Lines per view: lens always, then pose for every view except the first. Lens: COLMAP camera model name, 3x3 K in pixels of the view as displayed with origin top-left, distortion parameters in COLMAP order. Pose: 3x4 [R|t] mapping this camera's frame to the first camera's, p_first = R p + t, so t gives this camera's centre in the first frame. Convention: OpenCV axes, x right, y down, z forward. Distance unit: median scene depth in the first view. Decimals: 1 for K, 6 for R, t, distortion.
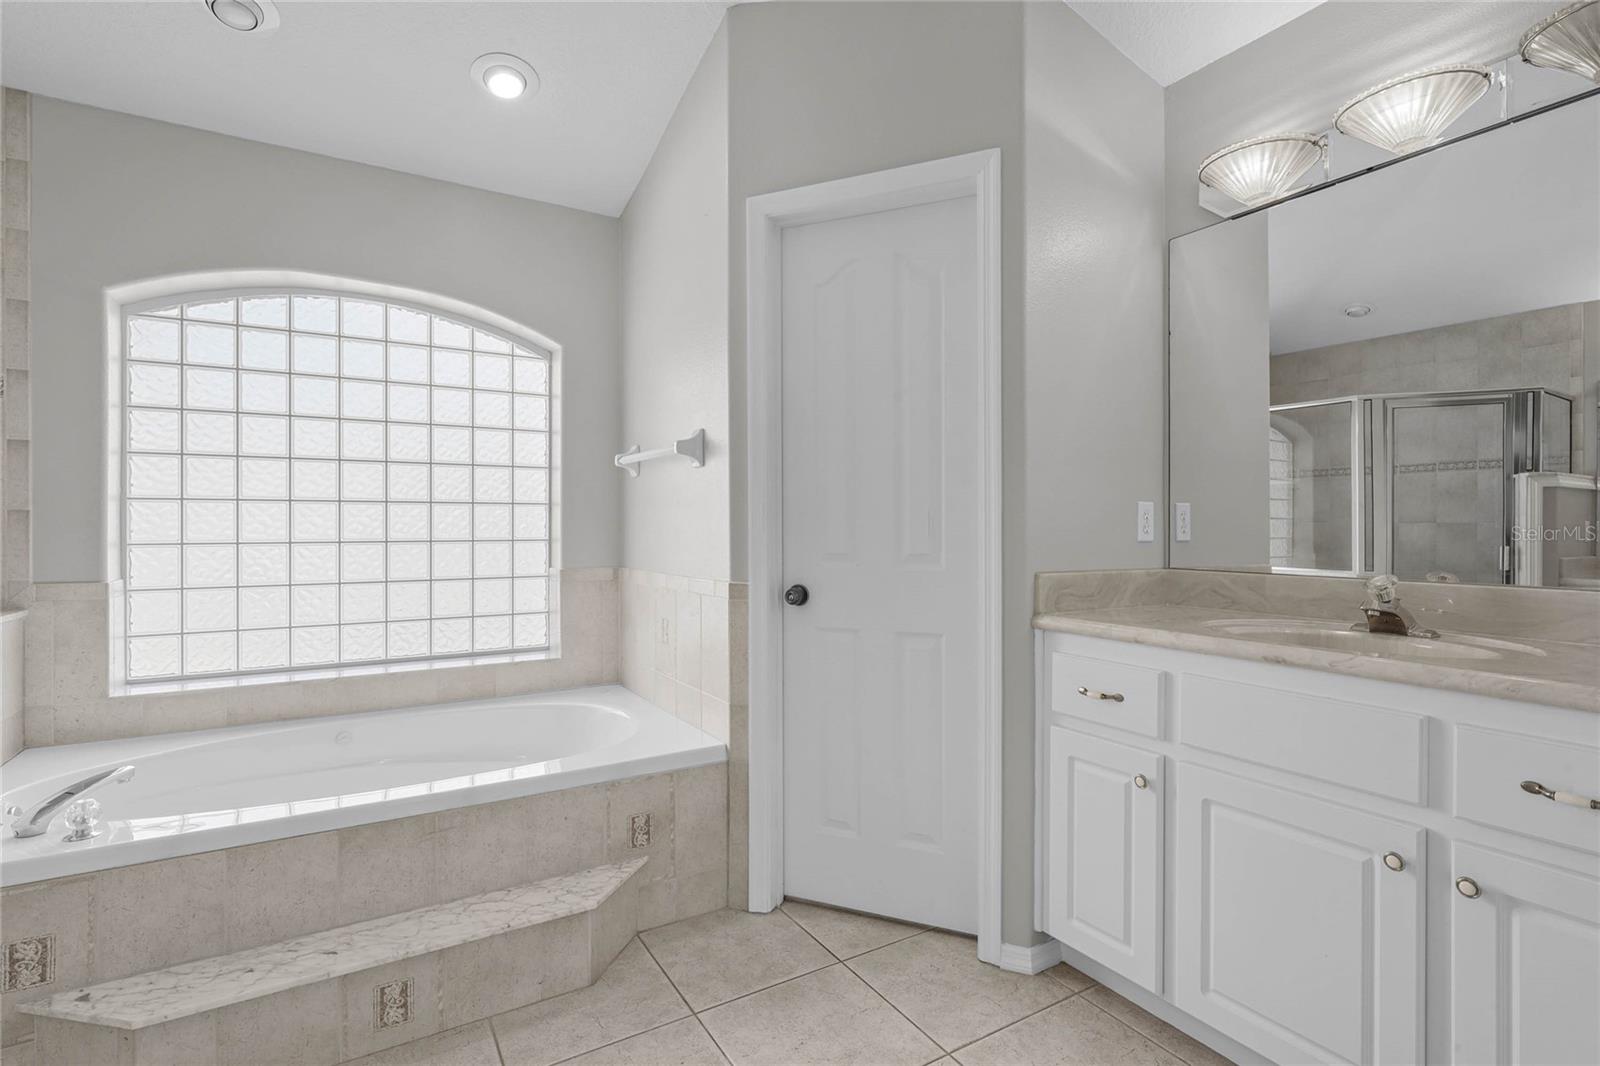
lens RADIAL K [[779.6, 0, 798.6], [0, 779.6, 529.5], [0, 0, 1]] dist [-0.000147, 0.000112]
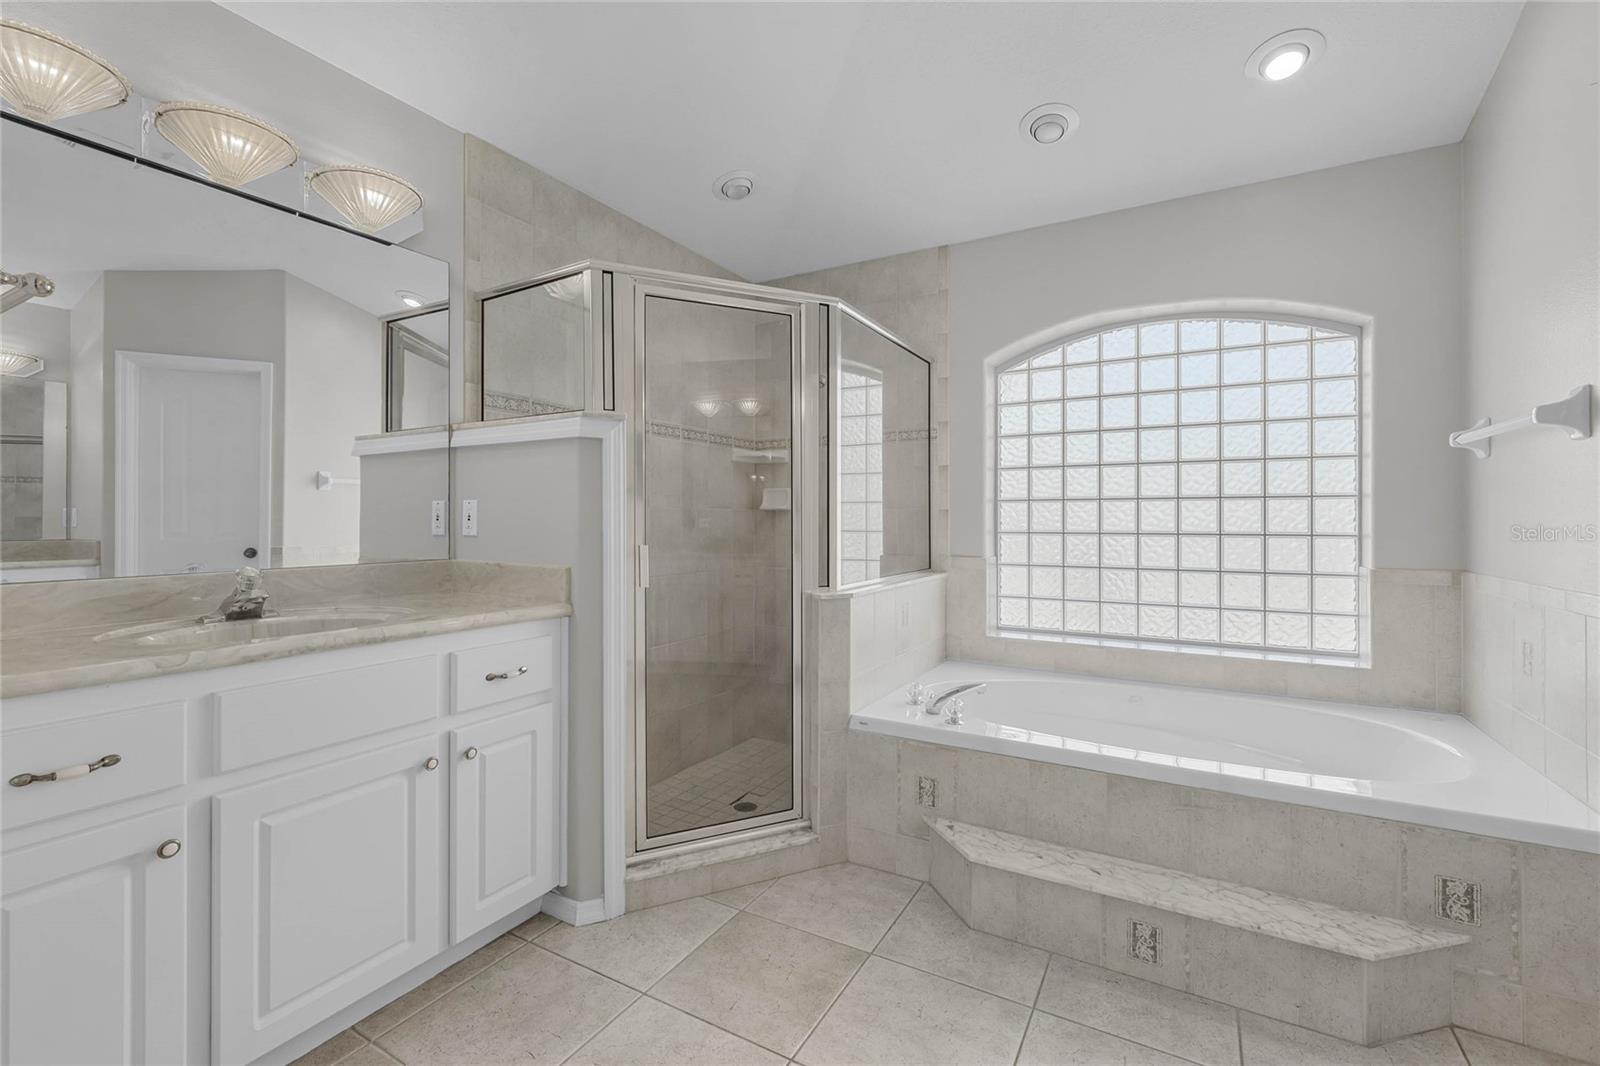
lens RADIAL K [[691.9, 0, 792.3], [0, 691.9, 522.7], [0, 0, 1]] dist [-0.003343, 0.000661]
pose [[0.470548, 0.004554, -0.882363, 0.095532], [-0.004818, 0.999985, 0.002592, -0.000482], [0.882361, 0.003031, 0.470563, 0.058476]]
